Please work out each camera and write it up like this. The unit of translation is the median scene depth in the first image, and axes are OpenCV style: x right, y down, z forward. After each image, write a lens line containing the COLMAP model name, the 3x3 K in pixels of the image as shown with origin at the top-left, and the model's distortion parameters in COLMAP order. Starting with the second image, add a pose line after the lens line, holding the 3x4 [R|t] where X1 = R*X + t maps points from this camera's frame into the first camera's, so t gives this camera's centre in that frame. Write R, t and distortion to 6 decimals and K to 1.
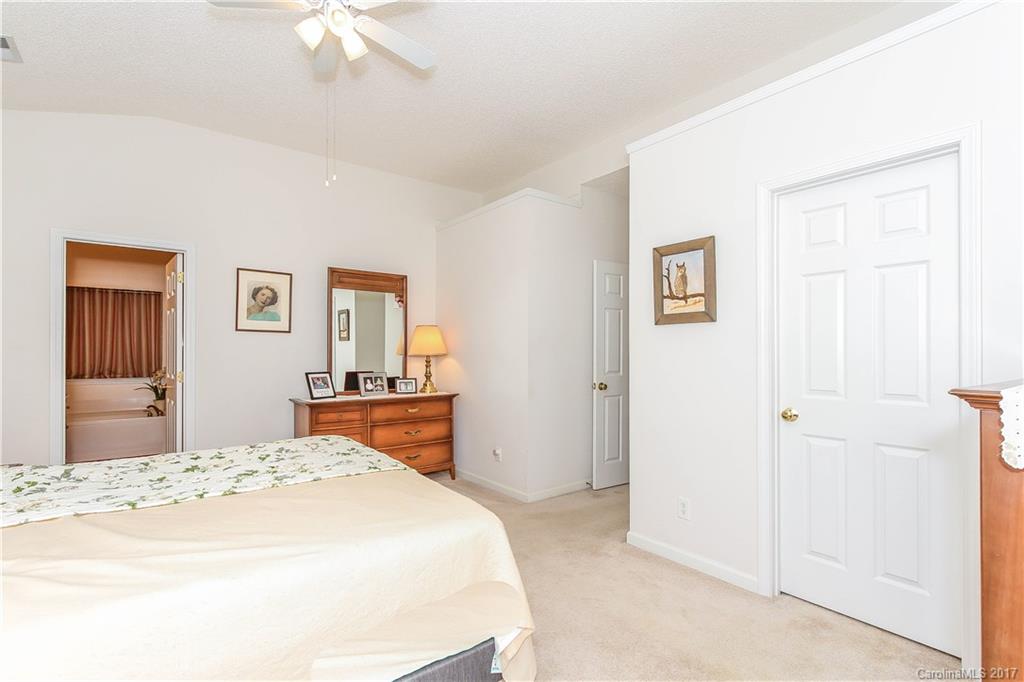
lens RADIAL K [[505.3, 0, 533.7], [0, 505.3, 350.2], [0, 0, 1]] dist [0.010982, 0.000528]
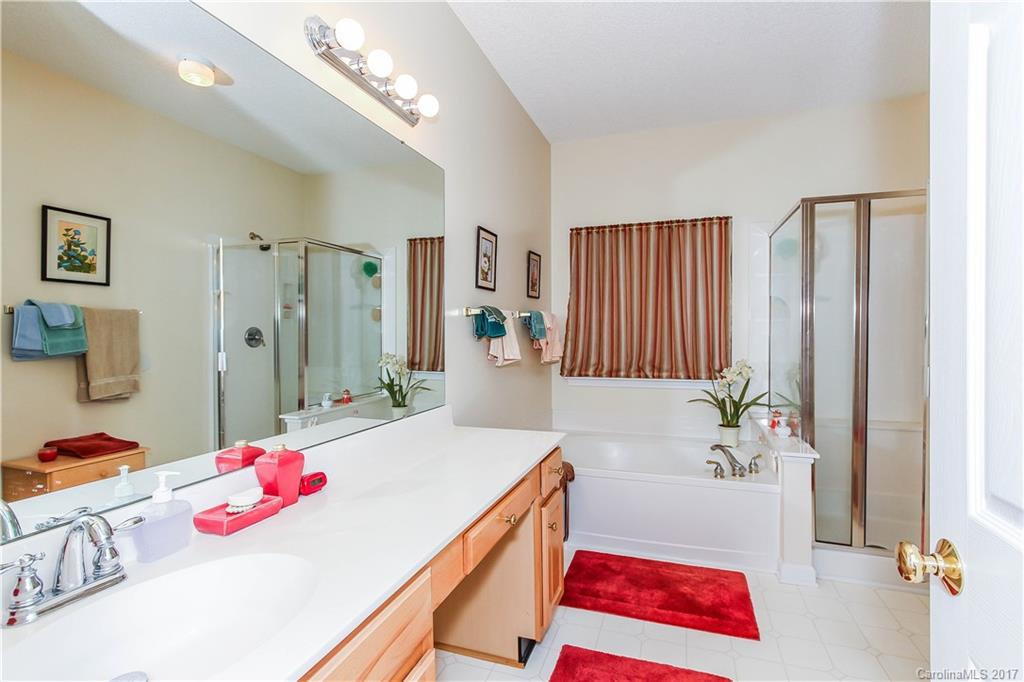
lens RADIAL K [[505.3, 0, 515.1], [0, 505.3, 338.4], [0, 0, 1]] dist [0.010982, 0.000528]
pose [[0.553225, 0.000829, -0.833032, -0.643343], [0.007596, 0.999953, 0.006040, 0.008296], [0.832997, -0.009669, 0.553193, 0.808081]]
